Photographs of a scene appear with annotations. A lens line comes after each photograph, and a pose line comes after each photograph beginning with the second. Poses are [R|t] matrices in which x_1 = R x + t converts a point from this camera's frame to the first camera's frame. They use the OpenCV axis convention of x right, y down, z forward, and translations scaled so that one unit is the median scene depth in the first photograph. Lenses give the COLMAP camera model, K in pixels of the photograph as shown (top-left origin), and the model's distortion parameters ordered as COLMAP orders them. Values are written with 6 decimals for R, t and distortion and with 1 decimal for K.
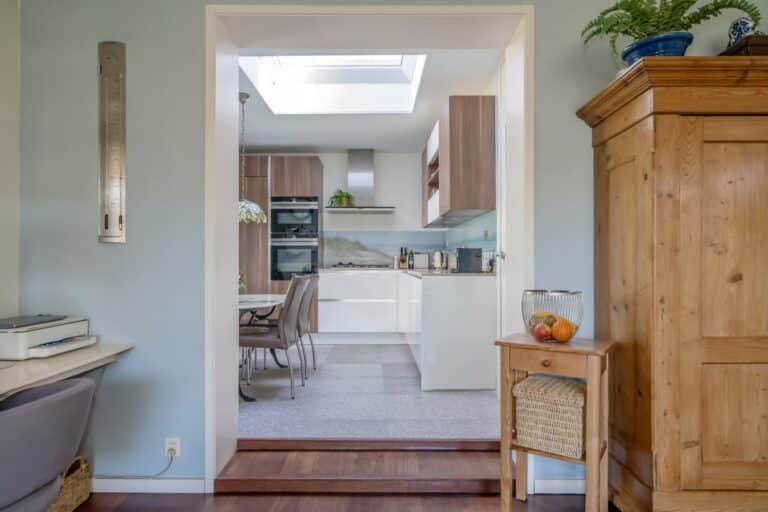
lens RADIAL K [[470.3, 0, 378.2], [0, 470.3, 258.2], [0, 0, 1]] dist [0.016480, -0.001141]
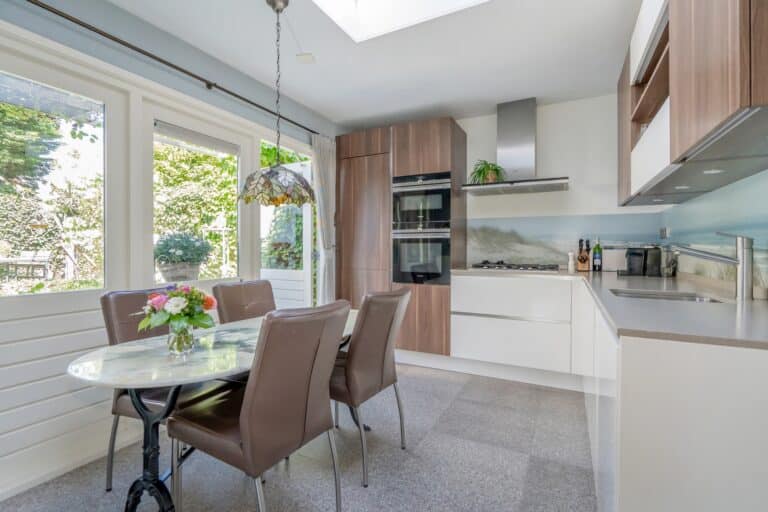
lens RADIAL K [[358.8, 0, 388.1], [0, 358.8, 252.5], [0, 0, 1]] dist [-0.001800, 0.000412]
pose [[0.888623, 0.006481, -0.458593, 0.042542], [-0.000782, 0.999920, 0.012616, -0.011277], [0.458638, -0.010852, 0.888557, 0.455799]]
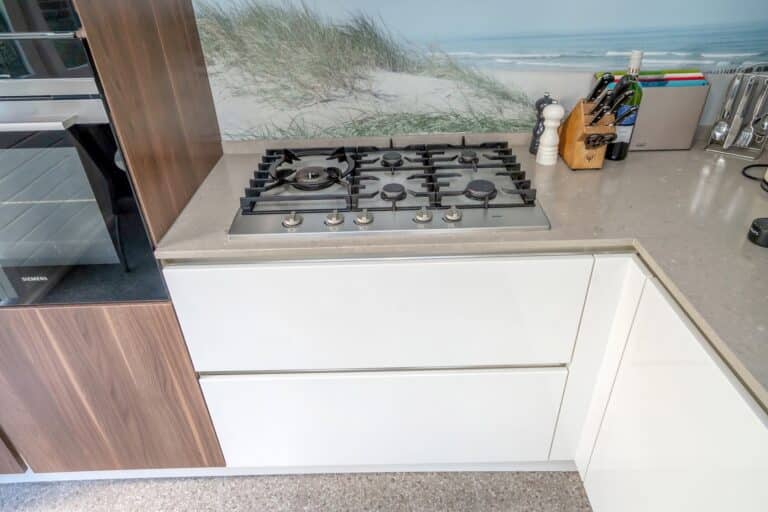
lens RADIAL K [[497.0, 0, 385.7], [0, 497.0, 253.5], [0, 0, 1]] dist [0.002437, 0.000442]
pose [[0.999386, -0.023333, -0.026145, -0.034613], [0.033818, 0.837692, 0.545095, -0.076662], [0.009183, -0.545644, 0.837967, 0.839011]]
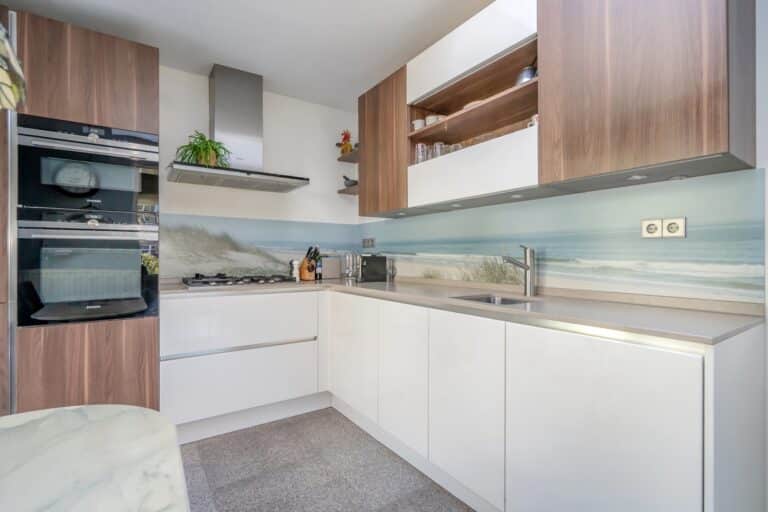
lens RADIAL K [[358.8, 0, 383.1], [0, 358.8, 255.0], [0, 0, 1]] dist [-0.001800, 0.000412]
pose [[0.829871, 0.001035, 0.557955, -0.141339], [-0.001080, 0.999999, -0.000249, -0.013192], [-0.557955, -0.000396, 0.829871, 0.581960]]
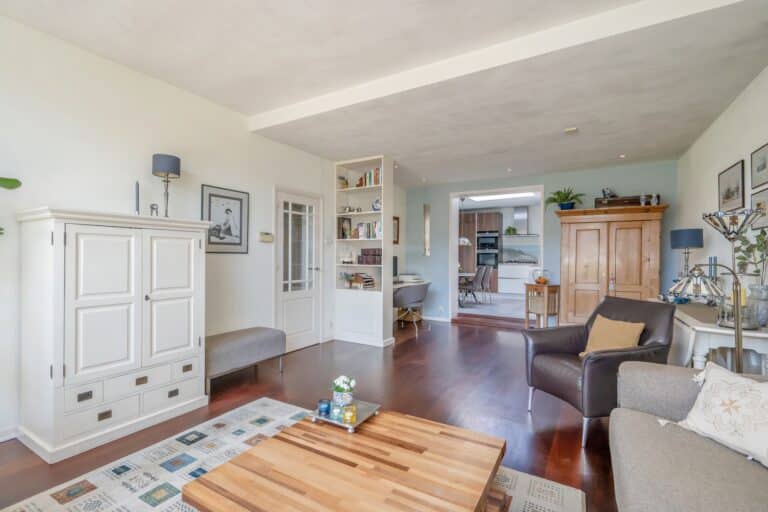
lens RADIAL K [[358.8, 0, 386.2], [0, 358.8, 258.1], [0, 0, 1]] dist [-0.001800, 0.000412]
pose [[0.864863, 0.006138, -0.501970, 0.259829], [-0.002899, 0.999970, 0.007233, -0.013058], [0.501999, -0.004800, 0.864855, -0.705769]]
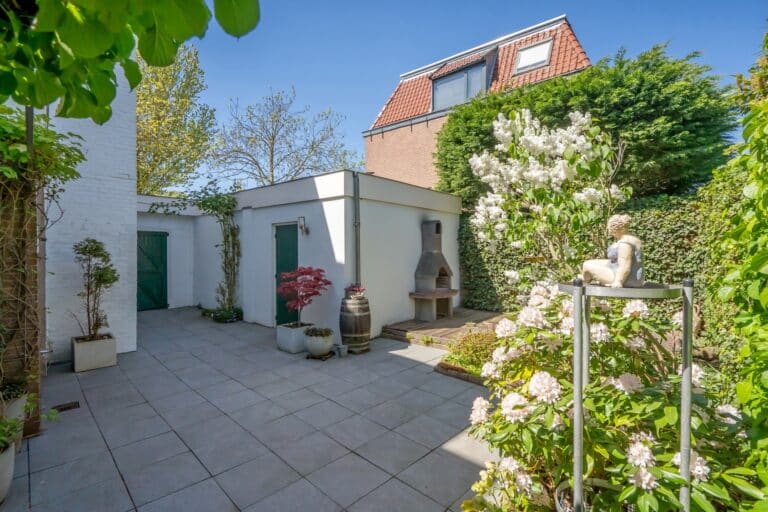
lens RADIAL K [[358.8, 0, 383.7], [0, 358.8, 256.9], [0, 0, 1]] dist [-0.001800, 0.000412]
pose [[-0.698641, 0.008361, -0.715424, -0.585715], [-0.000406, 0.999927, 0.012082, -0.089398], [0.715473, 0.008732, -0.698586, 1.230864]]
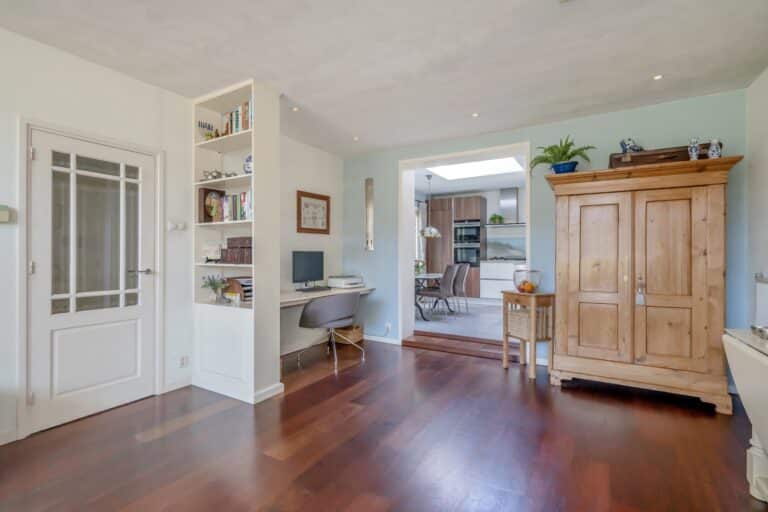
lens RADIAL K [[358.8, 0, 388.6], [0, 358.8, 253.8], [0, 0, 1]] dist [-0.001800, 0.000412]
pose [[0.865882, -0.001196, -0.500248, 0.240926], [0.002299, 0.999996, 0.001589, -0.005842], [0.500244, -0.002526, 0.865881, -0.312446]]
